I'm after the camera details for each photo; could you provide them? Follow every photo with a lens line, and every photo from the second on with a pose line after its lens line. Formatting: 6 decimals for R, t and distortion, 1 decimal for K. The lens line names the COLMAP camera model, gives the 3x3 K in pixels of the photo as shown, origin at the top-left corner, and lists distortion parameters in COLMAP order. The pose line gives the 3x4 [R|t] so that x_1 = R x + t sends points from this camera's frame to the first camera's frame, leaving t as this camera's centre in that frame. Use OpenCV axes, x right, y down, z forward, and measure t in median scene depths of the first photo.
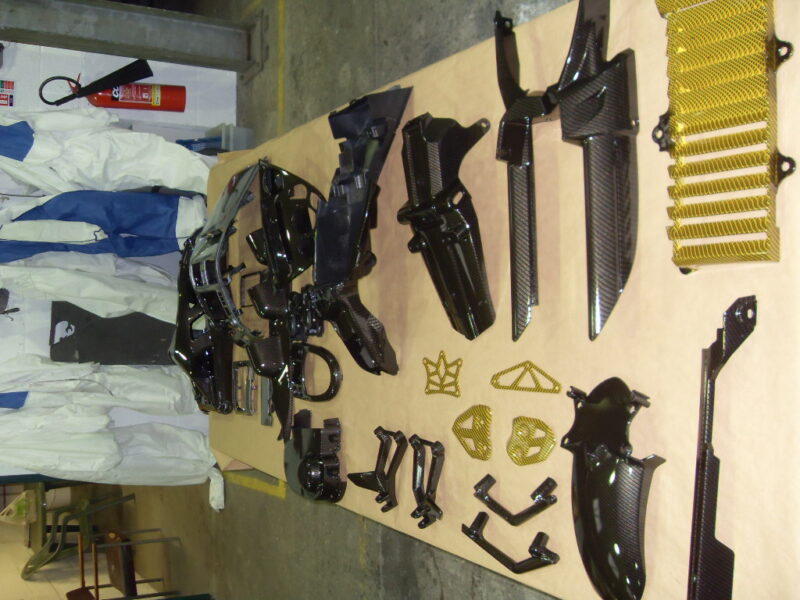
lens RADIAL K [[885.4, 0, 400.0], [0, 885.4, 300.0], [0, 0, 1]] dist [-0.191206, 0.181421]
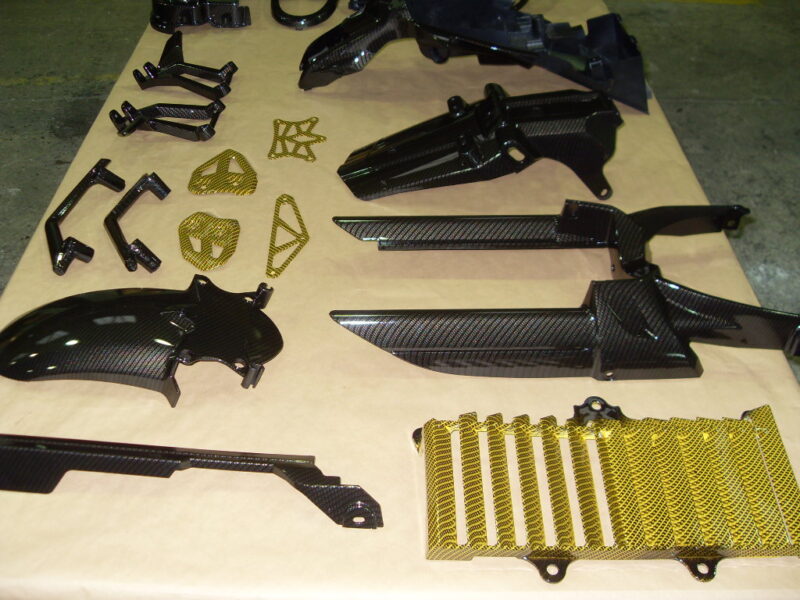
lens RADIAL K [[885.4, 0, 400.0], [0, 885.4, 300.0], [0, 0, 1]] dist [-0.191206, 0.181421]
pose [[-0.017226, 0.985085, 0.171205, 0.064248], [-0.999844, -0.016297, -0.006830, -0.008943], [-0.003938, -0.171296, 0.985212, 0.211225]]
